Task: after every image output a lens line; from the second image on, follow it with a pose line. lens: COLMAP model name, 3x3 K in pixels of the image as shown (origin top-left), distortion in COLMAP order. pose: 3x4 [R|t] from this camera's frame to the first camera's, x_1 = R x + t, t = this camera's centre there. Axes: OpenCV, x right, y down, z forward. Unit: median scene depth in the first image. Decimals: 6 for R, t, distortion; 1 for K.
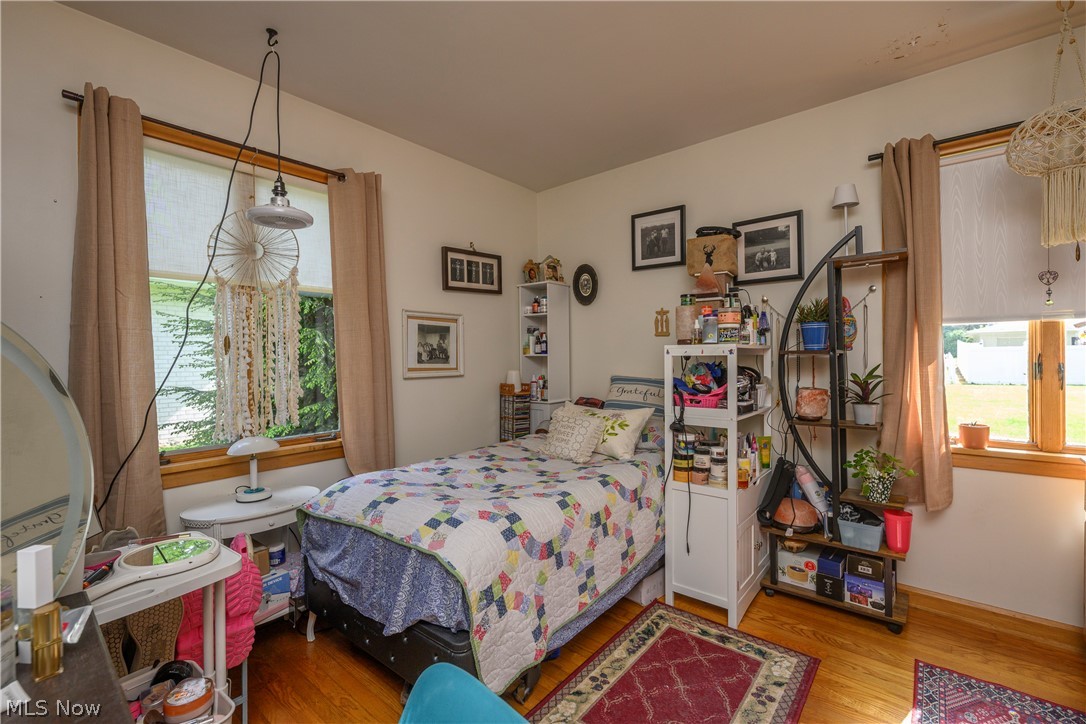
lens RADIAL K [[476.0, 0, 540.9], [0, 476.0, 356.2], [0, 0, 1]] dist [-0.000589, 0.000180]
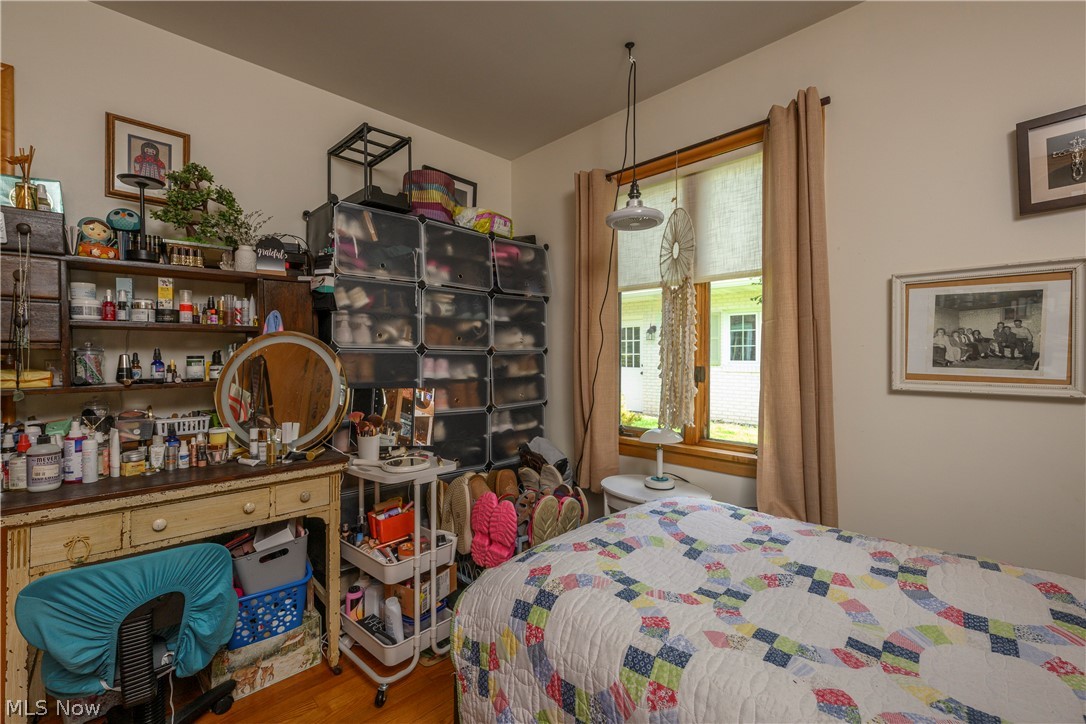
lens RADIAL K [[476.0, 0, 540.9], [0, 476.0, 356.2], [0, 0, 1]] dist [-0.000589, 0.000180]
pose [[-0.102931, 0.013880, -0.994592, 0.337654], [-0.002892, 0.999894, 0.014253, -0.003176], [0.994684, 0.004344, -0.102880, 0.601594]]
